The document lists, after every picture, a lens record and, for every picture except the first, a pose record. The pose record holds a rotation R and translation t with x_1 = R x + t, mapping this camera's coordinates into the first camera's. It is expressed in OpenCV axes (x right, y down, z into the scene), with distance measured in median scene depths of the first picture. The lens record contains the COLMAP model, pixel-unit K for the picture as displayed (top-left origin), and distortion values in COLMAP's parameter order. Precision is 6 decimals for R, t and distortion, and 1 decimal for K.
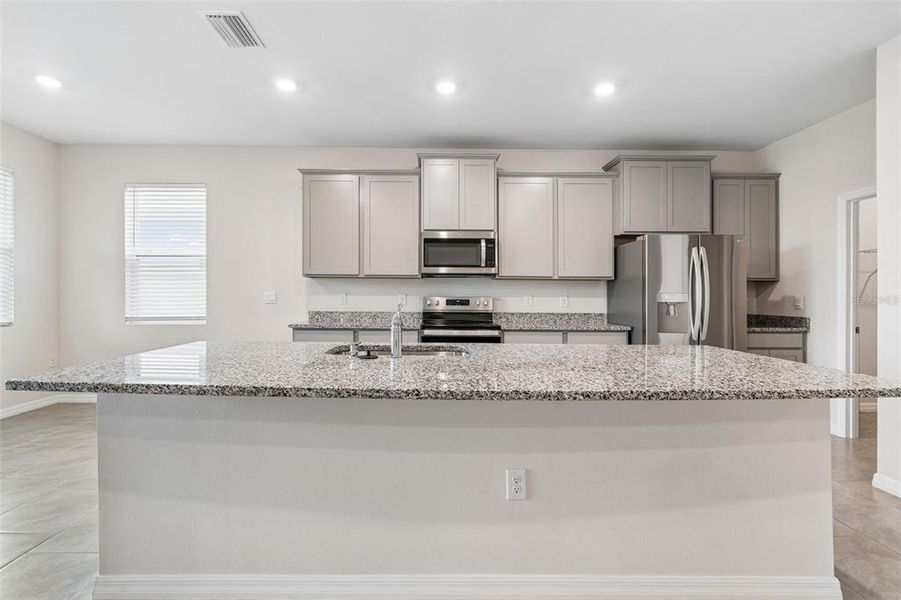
lens RADIAL K [[416.1, 0, 439.5], [0, 416.1, 295.5], [0, 0, 1]] dist [0.002290, 0.000491]
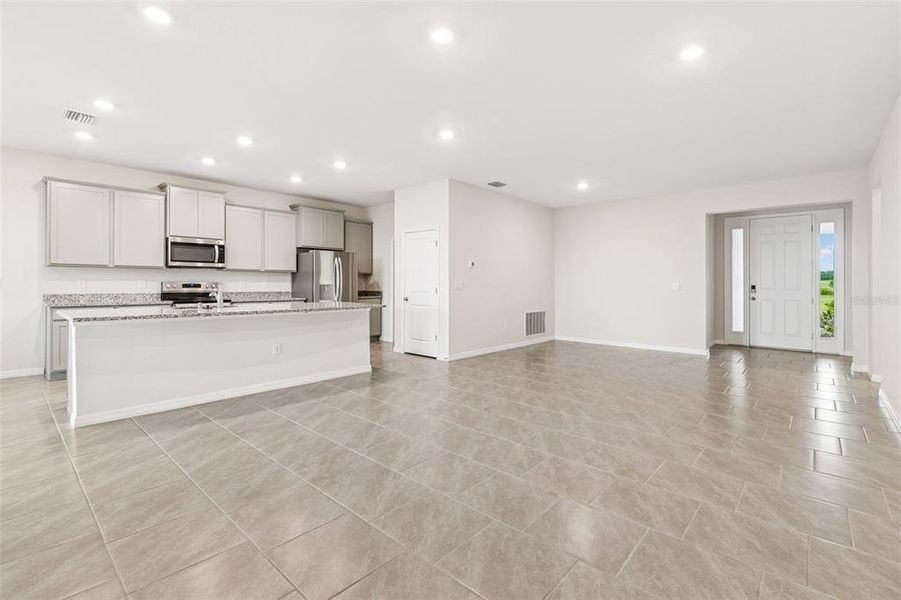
lens RADIAL K [[406.7, 0, 449.5], [0, 406.7, 275.8], [0, 0, 1]] dist [0.001317, 0.000339]
pose [[0.686311, 0.009705, 0.727243, -0.394639], [-0.001314, 0.999926, -0.012103, -0.002379], [-0.727307, 0.007351, 0.686273, -0.667093]]
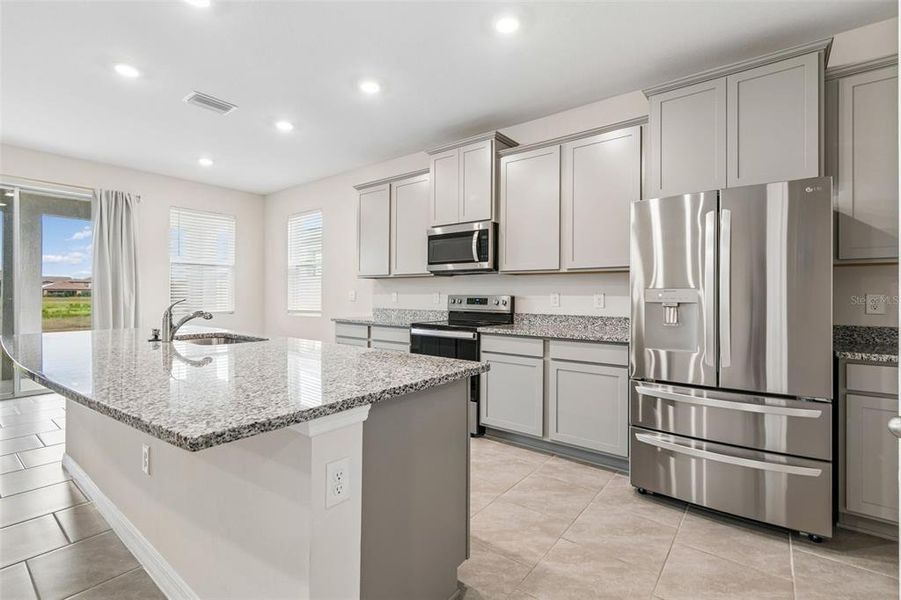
lens RADIAL K [[416.1, 0, 439.5], [0, 416.1, 295.5], [0, 0, 1]] dist [0.002290, 0.000491]
pose [[0.774393, -0.001589, -0.632703, 0.599367], [0.000870, 0.999999, -0.001446, 0.005517], [0.632704, 0.000570, 0.774393, 0.248841]]
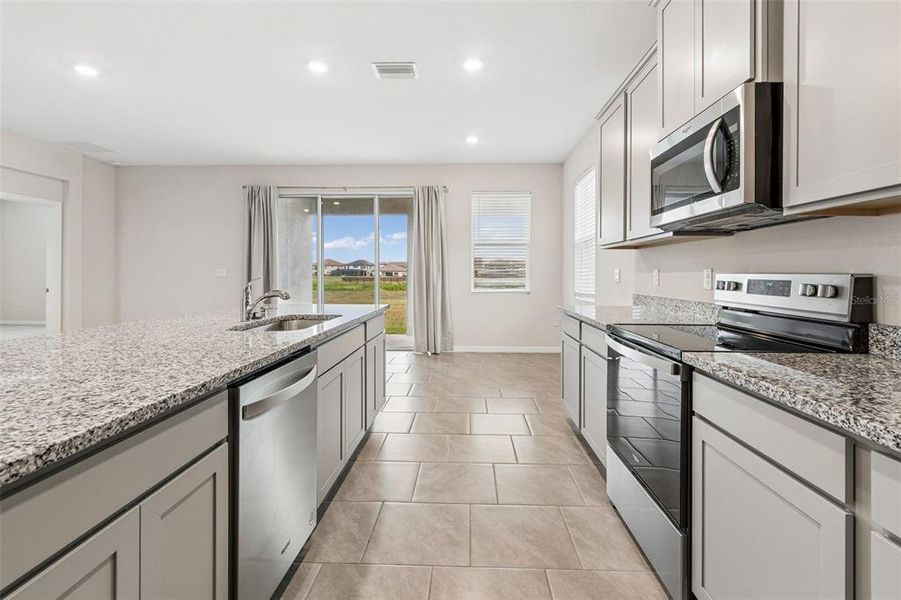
lens RADIAL K [[406.7, 0, 449.5], [0, 406.7, 275.8], [0, 0, 1]] dist [0.001317, 0.000339]
pose [[-0.046014, -0.000655, -0.998941, 0.475944], [-0.002570, 0.999997, -0.000537, 0.006991], [0.998937, 0.002543, -0.046016, 0.760028]]
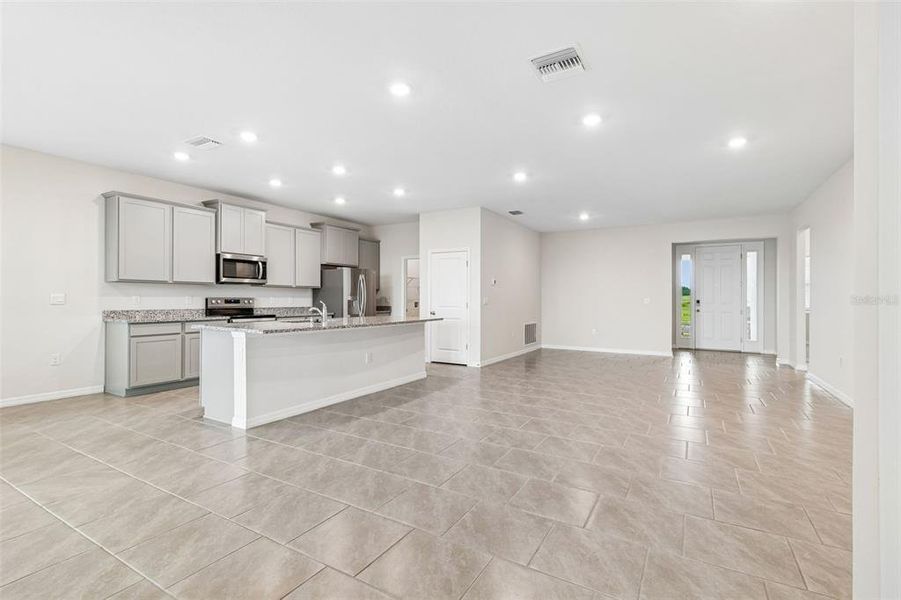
lens RADIAL K [[416.1, 0, 439.5], [0, 416.1, 295.5], [0, 0, 1]] dist [0.002290, 0.000491]
pose [[0.530784, 0.001340, 0.847506, -0.864635], [-0.002283, 0.999997, -0.000152, -0.006473], [-0.847504, -0.001854, 0.530786, -0.423123]]
